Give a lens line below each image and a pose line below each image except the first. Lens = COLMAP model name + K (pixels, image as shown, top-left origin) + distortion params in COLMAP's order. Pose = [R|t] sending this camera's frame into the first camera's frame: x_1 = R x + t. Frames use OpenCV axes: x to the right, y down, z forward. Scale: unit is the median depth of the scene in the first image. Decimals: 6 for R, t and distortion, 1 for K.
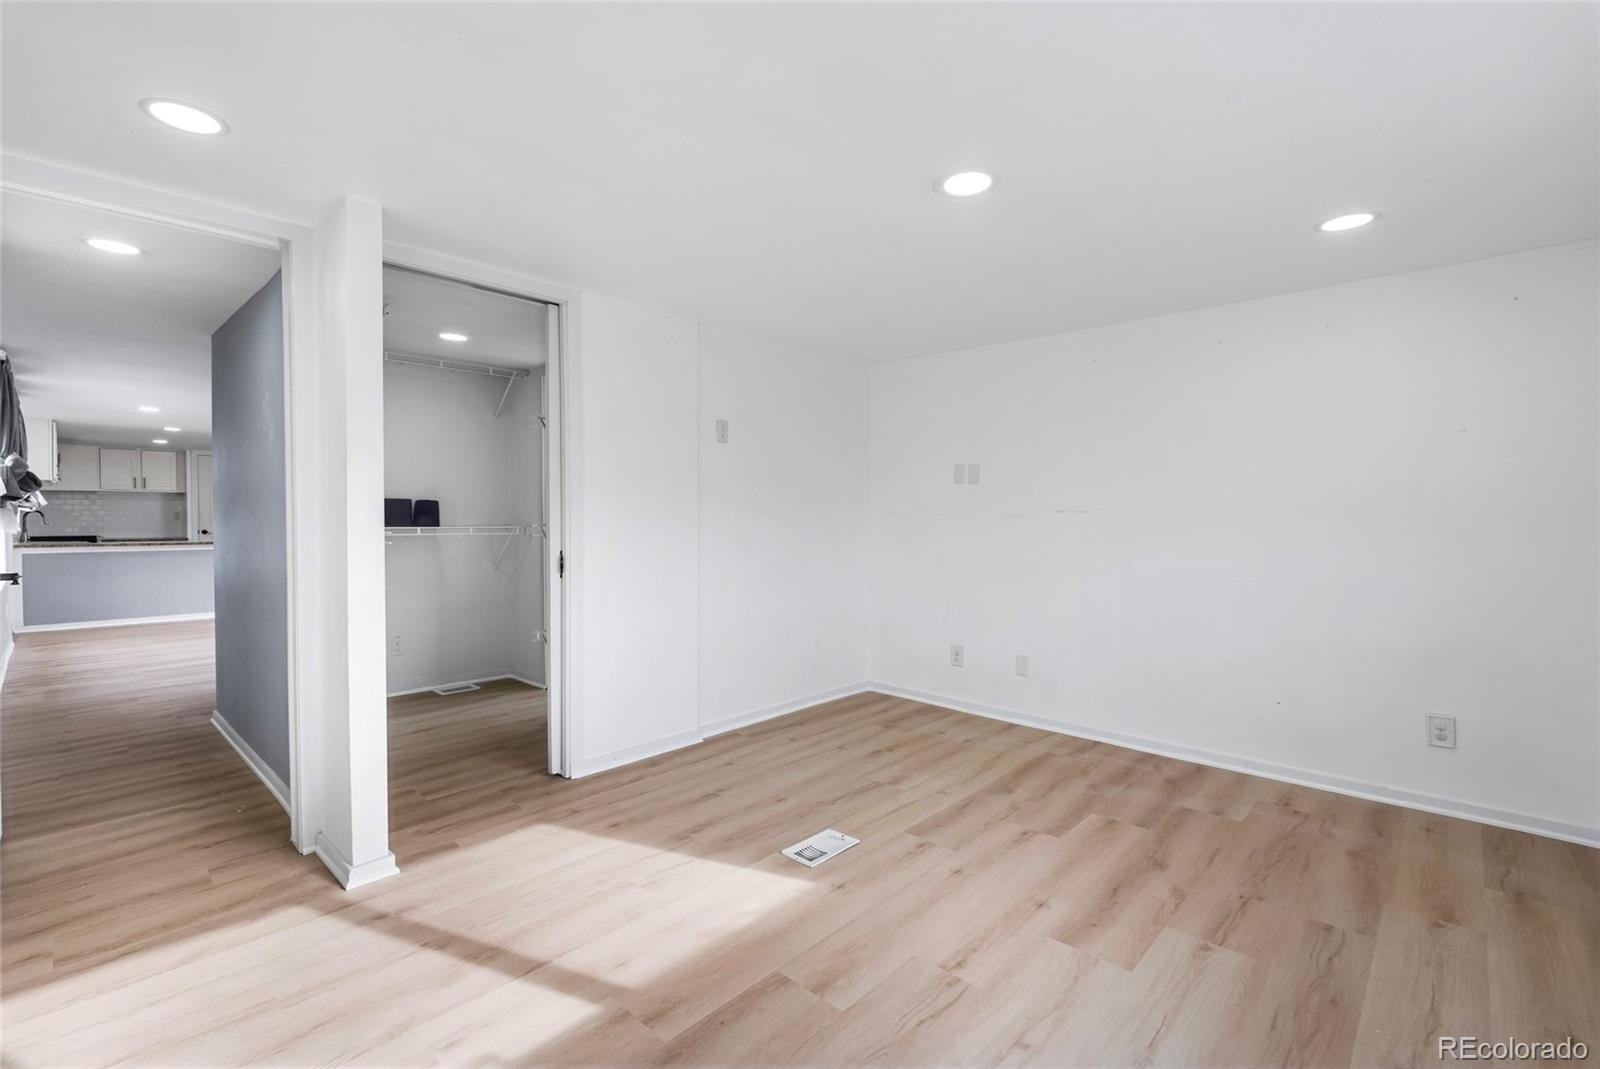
lens RADIAL K [[704.5, 0, 802.4], [0, 704.5, 529.6], [0, 0, 1]] dist [-0.000389, -0.000183]
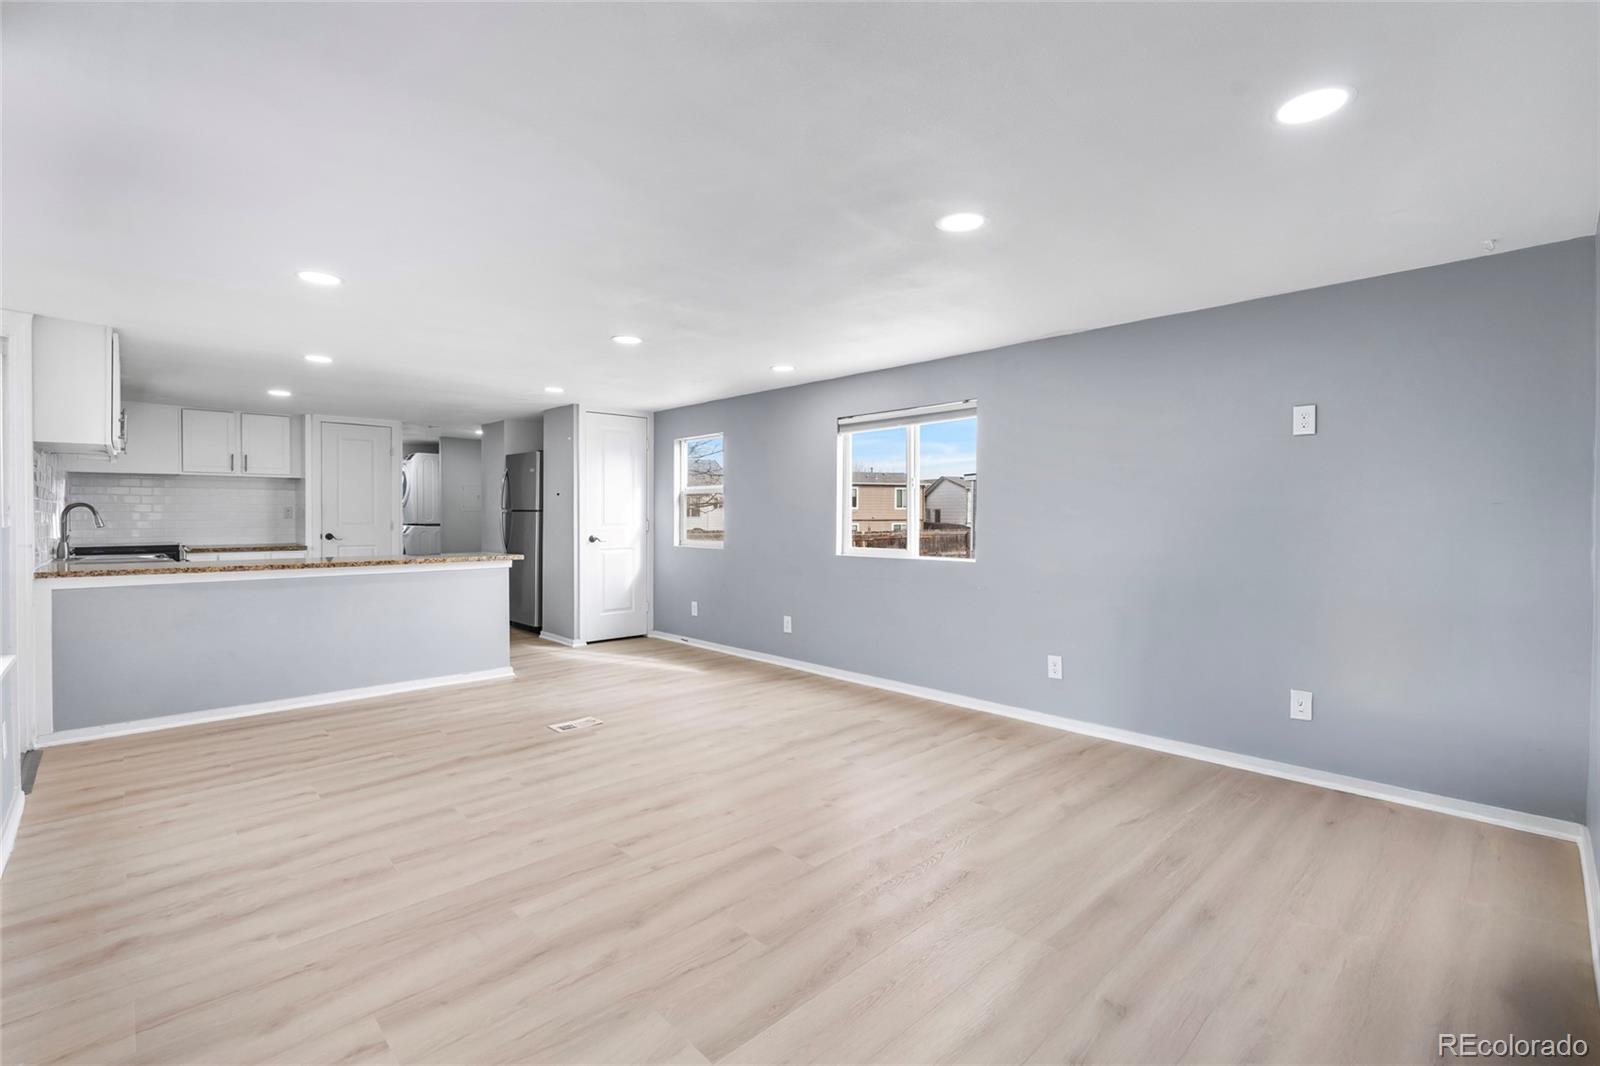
lens RADIAL K [[713.1, 0, 806.5], [0, 713.1, 521.6], [0, 0, 1]] dist [0.000140, 0.000398]
pose [[0.998882, 0.005307, -0.046971, -0.377107], [-0.005547, 0.999972, -0.004985, -0.010394], [0.046943, 0.005240, 0.998884, 0.356237]]
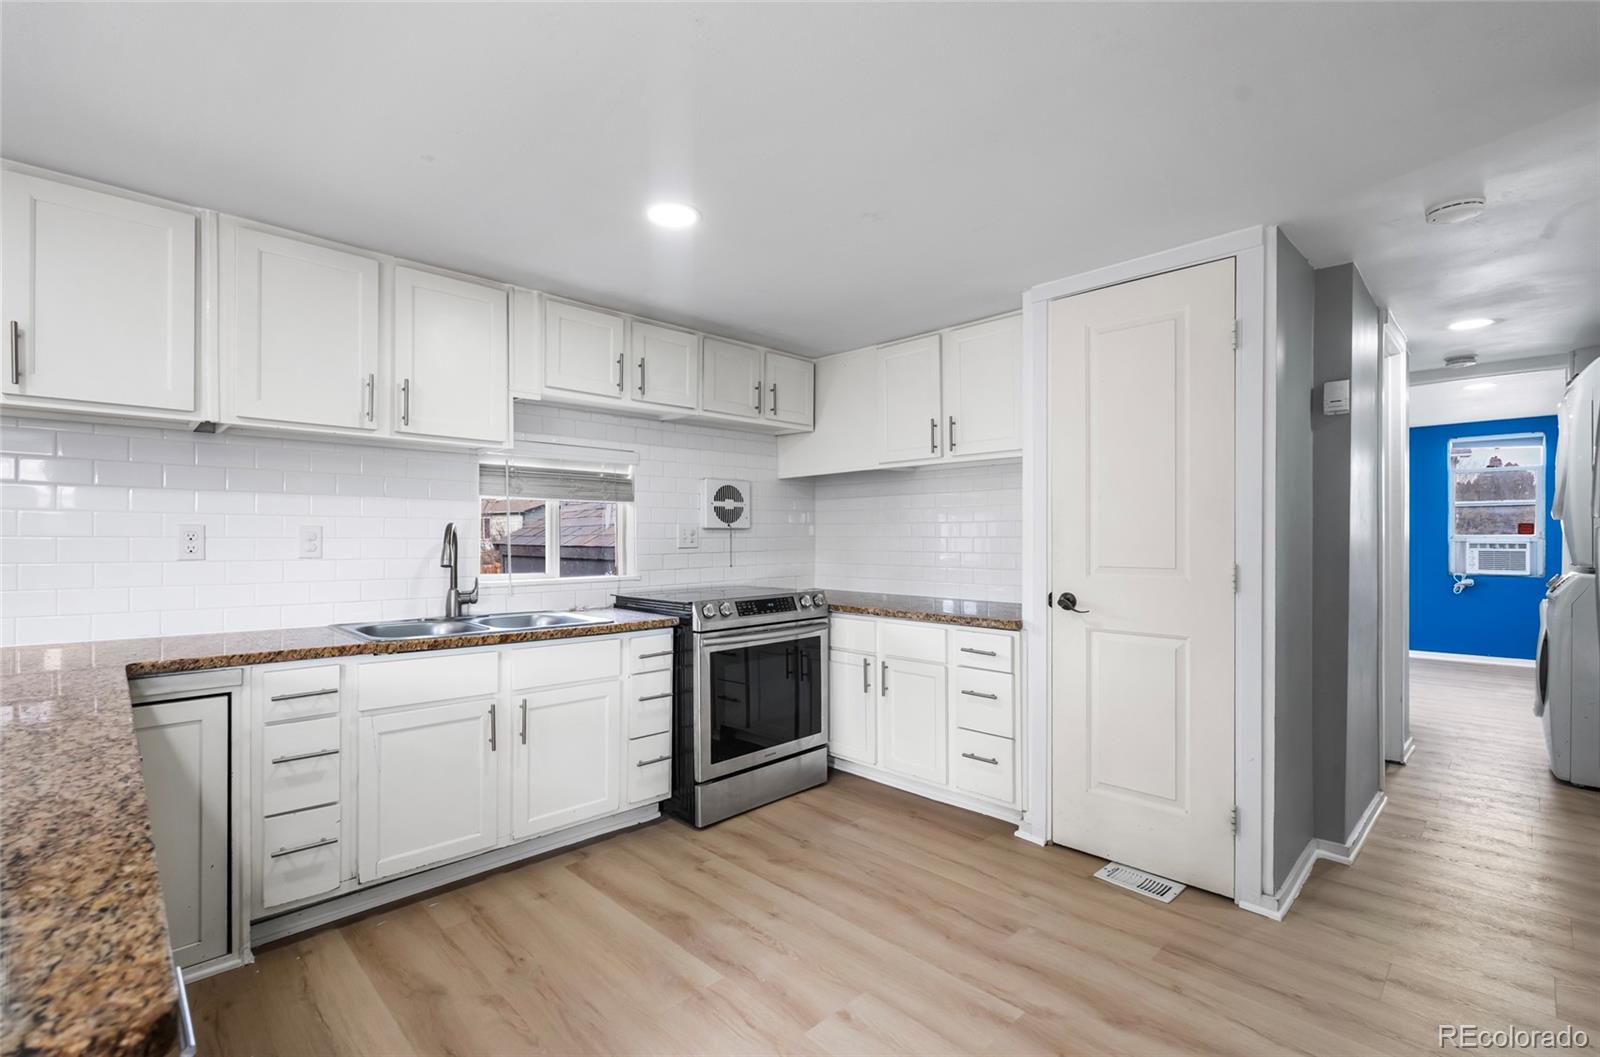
lens RADIAL K [[718.1, 0, 805.2], [0, 718.1, 537.3], [0, 0, 1]] dist [-0.002620, -0.000107]
pose [[-0.034505, 0.005084, -0.999392, -0.611550], [-0.015043, 0.999871, 0.005606, -0.020394], [0.999291, 0.015227, -0.034424, 0.948467]]
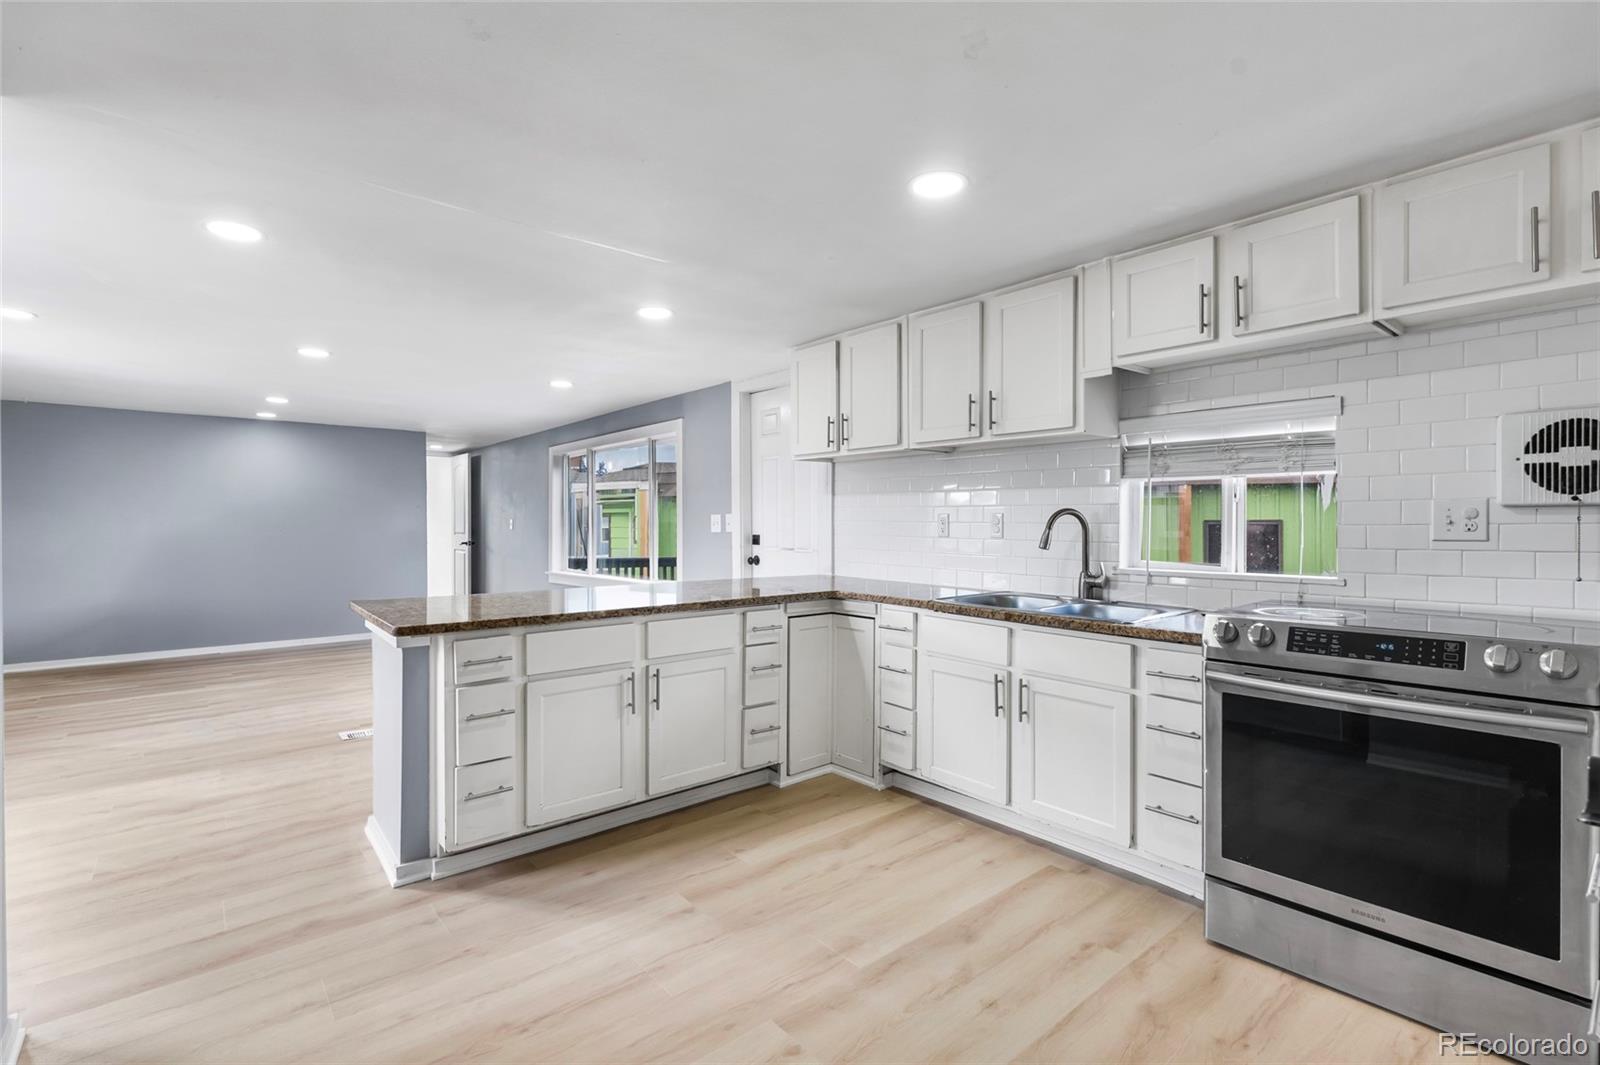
lens RADIAL K [[740.9, 0, 805.2], [0, 740.9, 526.4], [0, 0, 1]] dist [-0.000876, 0.000006]
pose [[-0.993452, 0.004692, 0.114152, -0.808627], [0.007096, 0.999761, 0.020663, -0.022053], [-0.114028, 0.021337, -0.993248, 1.113960]]
